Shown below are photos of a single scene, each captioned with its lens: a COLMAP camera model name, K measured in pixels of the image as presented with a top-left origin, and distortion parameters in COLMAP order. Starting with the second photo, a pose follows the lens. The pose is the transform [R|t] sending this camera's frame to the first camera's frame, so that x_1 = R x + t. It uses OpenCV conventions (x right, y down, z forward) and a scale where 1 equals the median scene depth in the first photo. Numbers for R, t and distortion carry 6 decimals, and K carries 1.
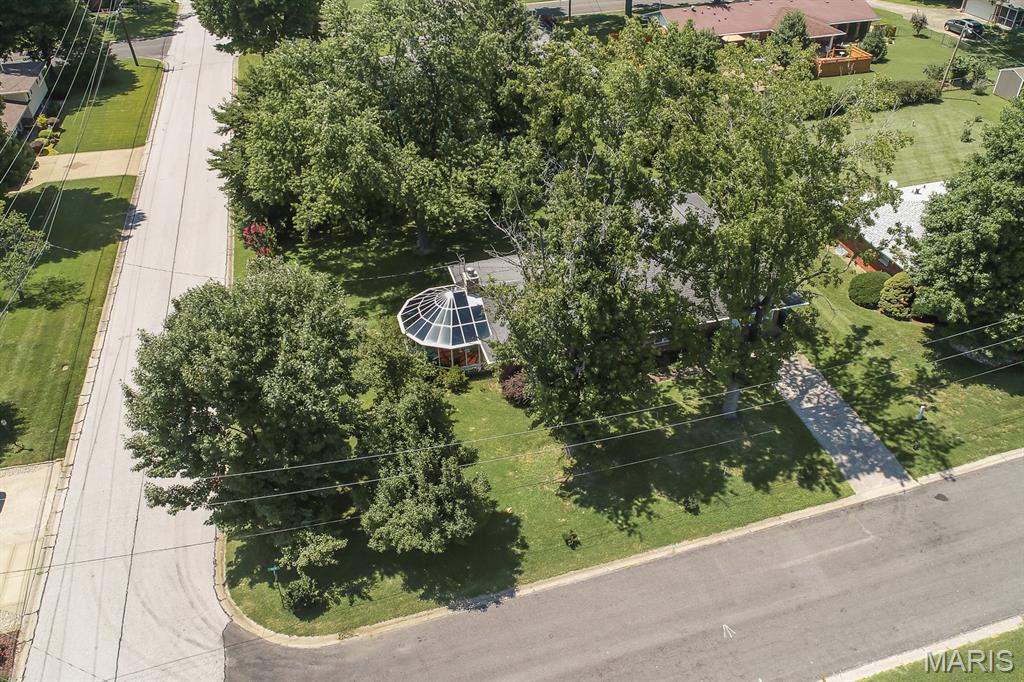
lens RADIAL K [[819.6, 0, 550.0], [0, 819.6, 340.1], [0, 0, 1]] dist [0.006210, -0.003590]
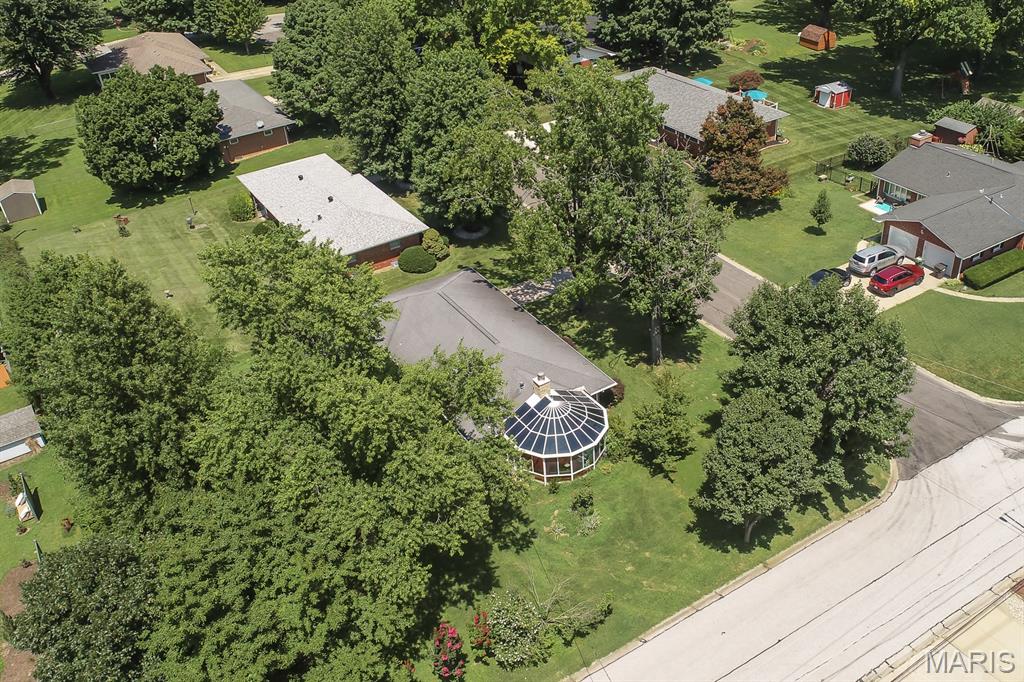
lens RADIAL K [[875.9, 0, 512.1], [0, 875.9, 327.9], [0, 0, 1]] dist [-0.003220, -0.009696]
pose [[-0.234610, -0.505864, 0.830096, -1.032639], [0.630232, 0.570996, 0.526090, -0.765210], [-0.740112, 0.646579, 0.184850, 0.814621]]
